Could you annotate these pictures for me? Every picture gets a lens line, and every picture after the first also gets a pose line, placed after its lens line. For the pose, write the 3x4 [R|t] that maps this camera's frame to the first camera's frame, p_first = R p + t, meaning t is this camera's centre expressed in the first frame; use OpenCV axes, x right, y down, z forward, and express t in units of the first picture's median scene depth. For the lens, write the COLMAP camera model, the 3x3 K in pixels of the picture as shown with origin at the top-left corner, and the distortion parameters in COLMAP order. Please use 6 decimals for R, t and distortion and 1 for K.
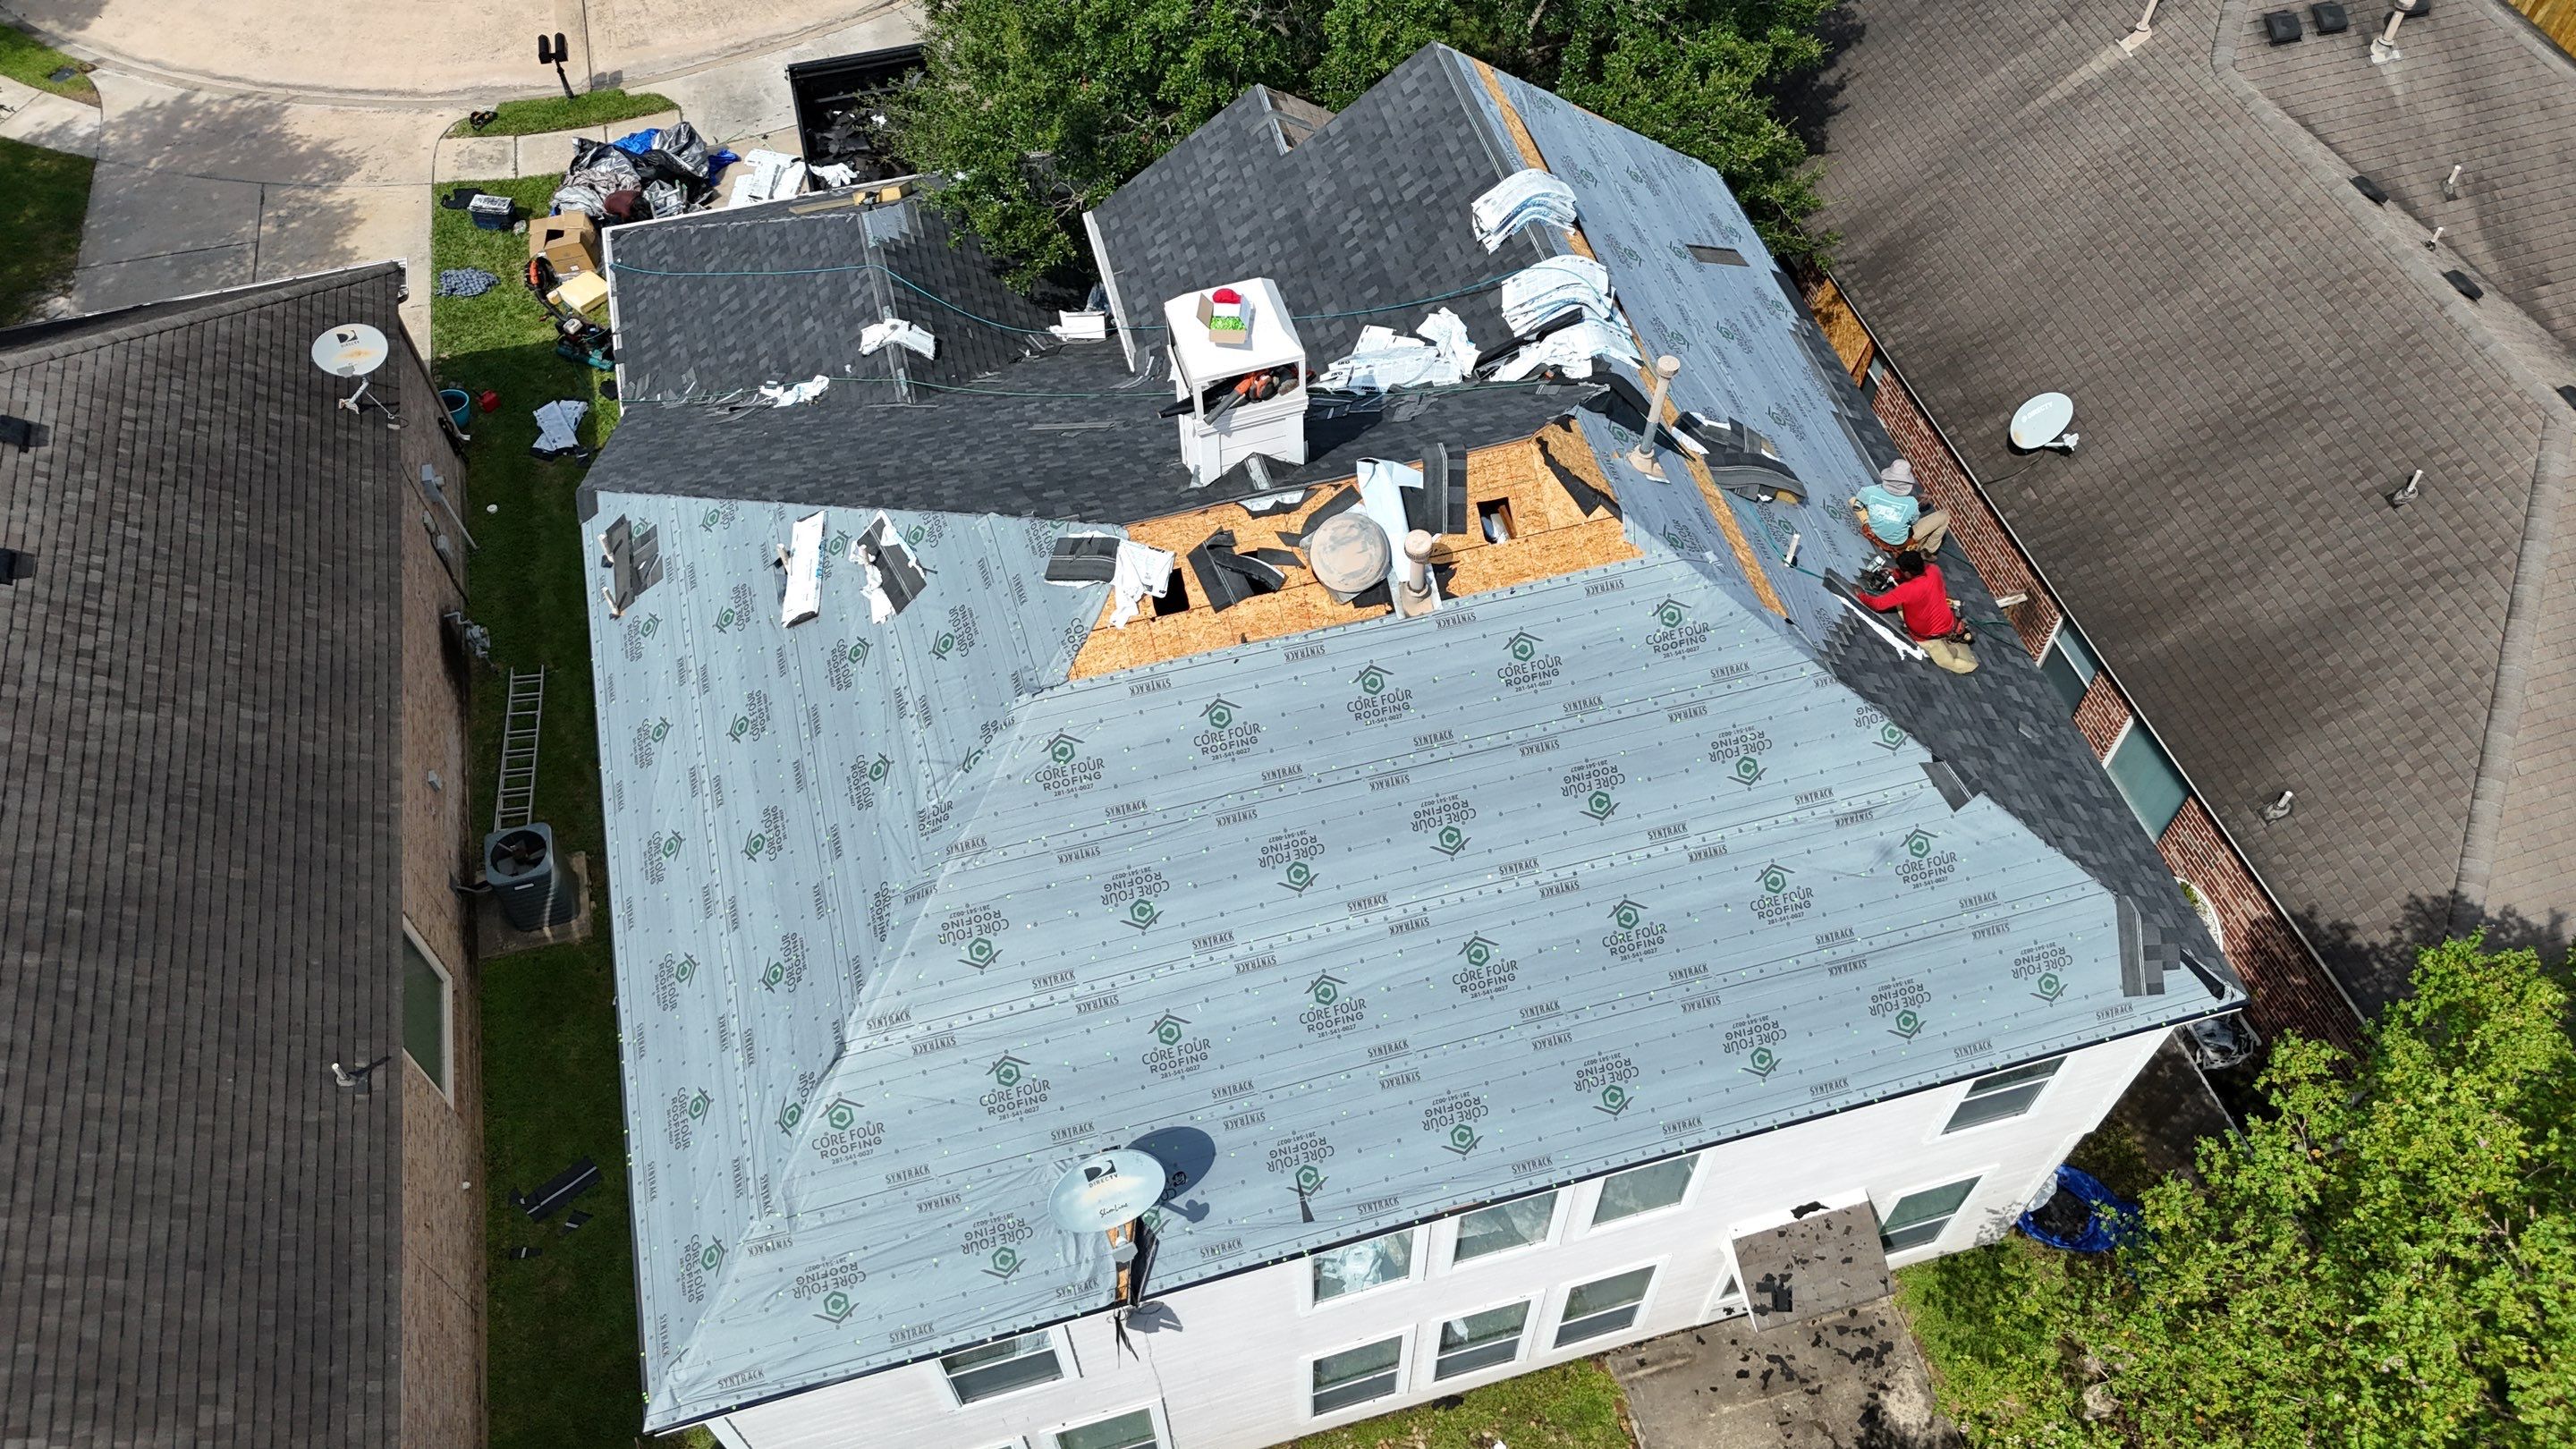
lens RADIAL K [[1893.1, 0, 1283.4], [0, 1893.1, 735.1], [0, 0, 1]] dist [0.074893, -0.076591]
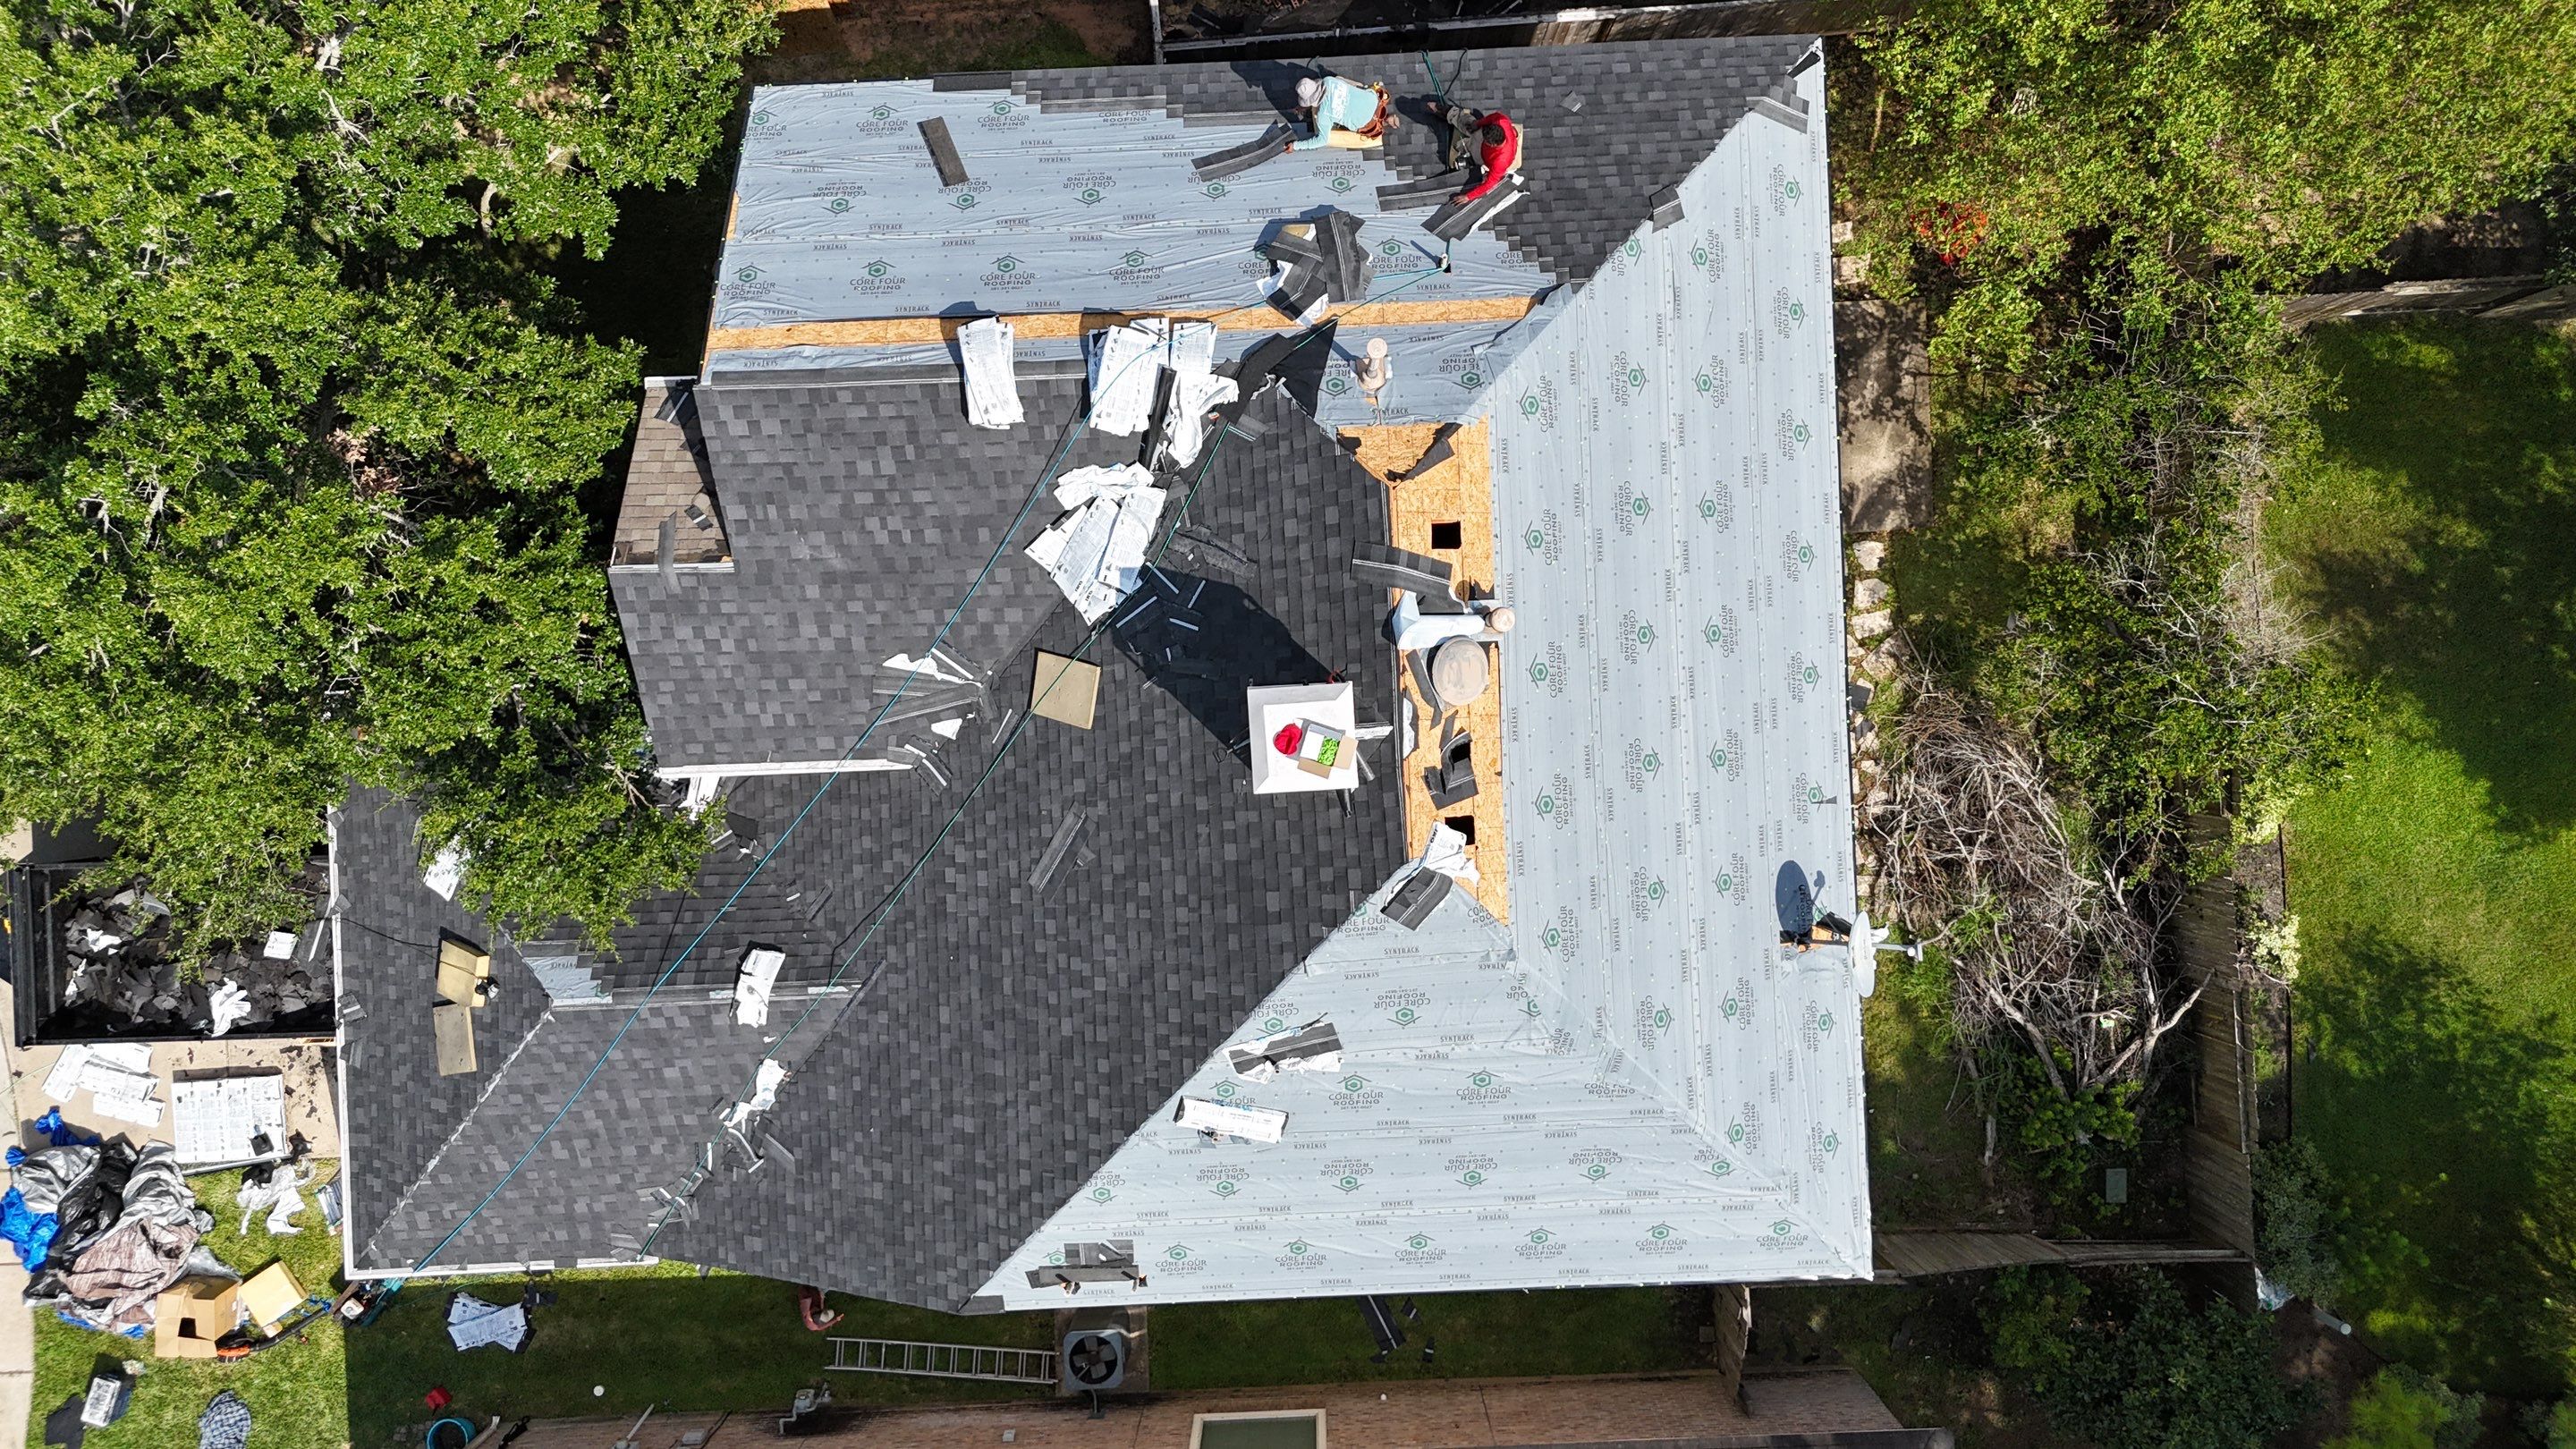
lens RADIAL K [[1893.1, 0, 1294.4], [0, 1893.1, 725.4], [0, 0, 1]] dist [0.074893, -0.076591]
pose [[0.219822, -0.975539, -0.001436, -0.012875], [0.794081, 0.178077, 0.581140, -0.613900], [-0.566669, -0.128888, 0.813802, 0.083463]]
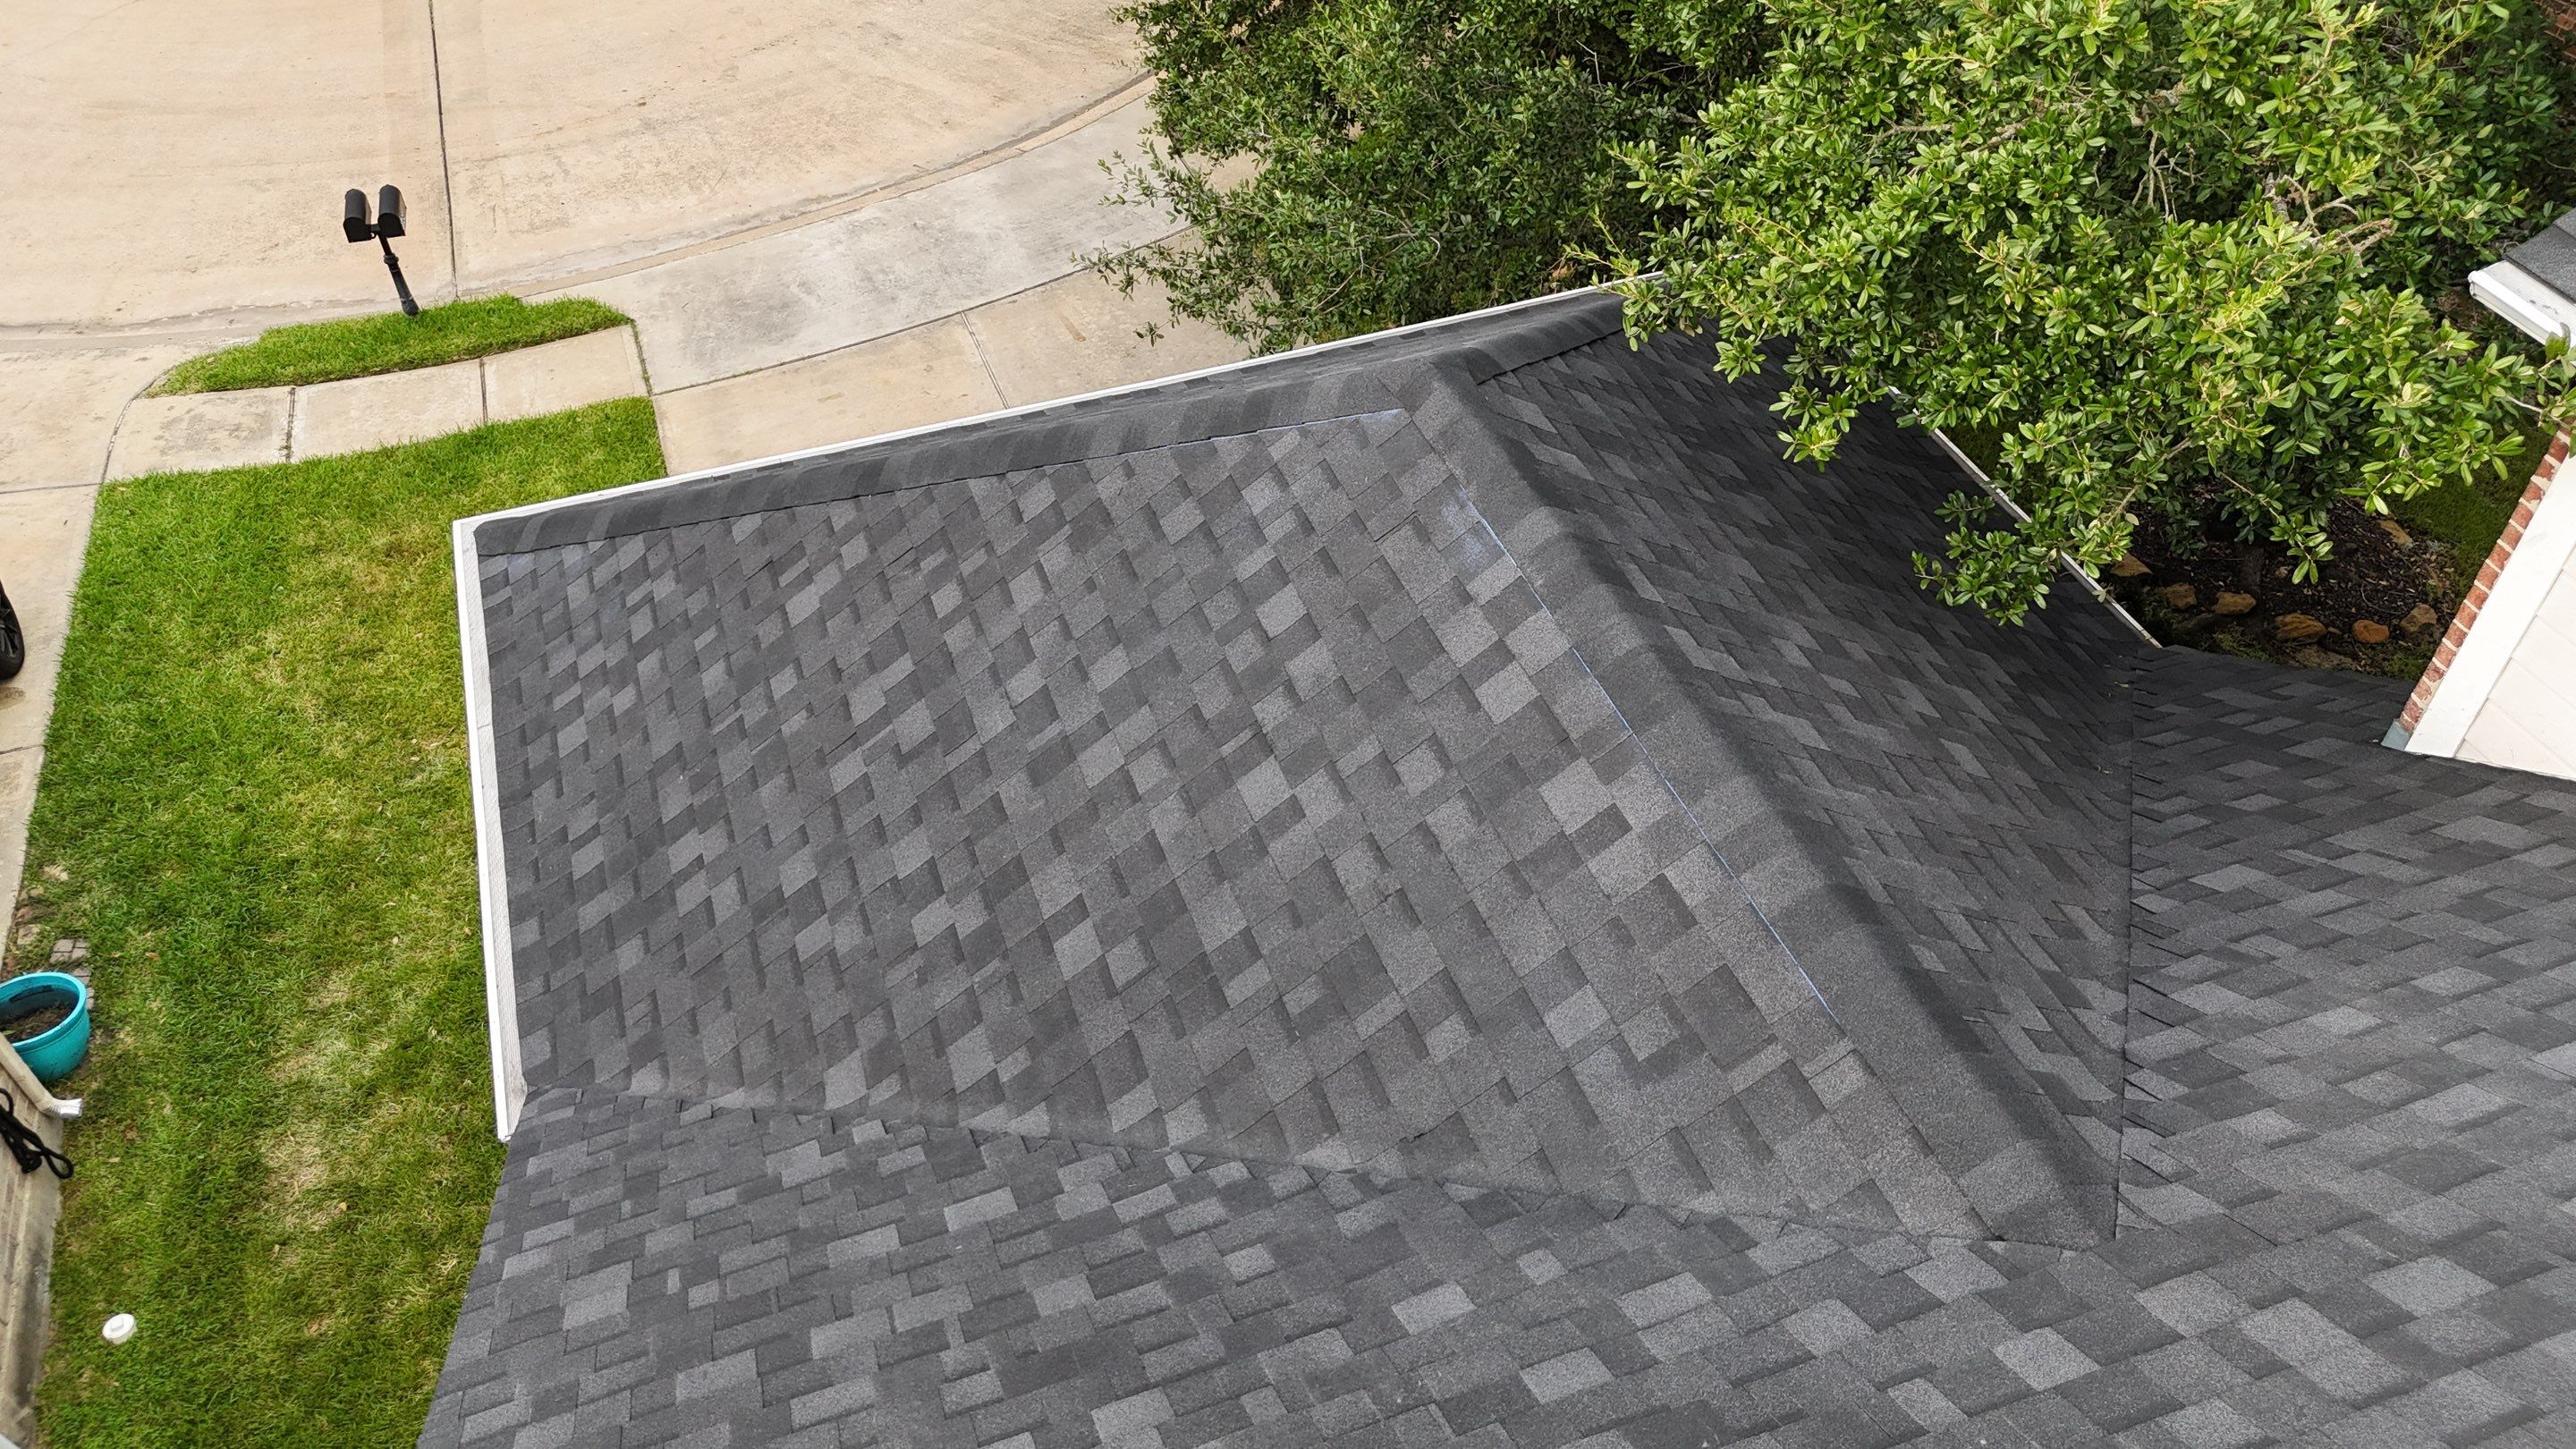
lens RADIAL K [[1893.1, 0, 1297.7], [0, 1893.1, 724.4], [0, 0, 1]] dist [0.074893, -0.076591]
pose [[0.996587, -0.056988, 0.059727, -0.287903], [0.066666, 0.982289, -0.175114, -0.200387], [-0.048690, 0.178498, 0.982735, 0.838298]]
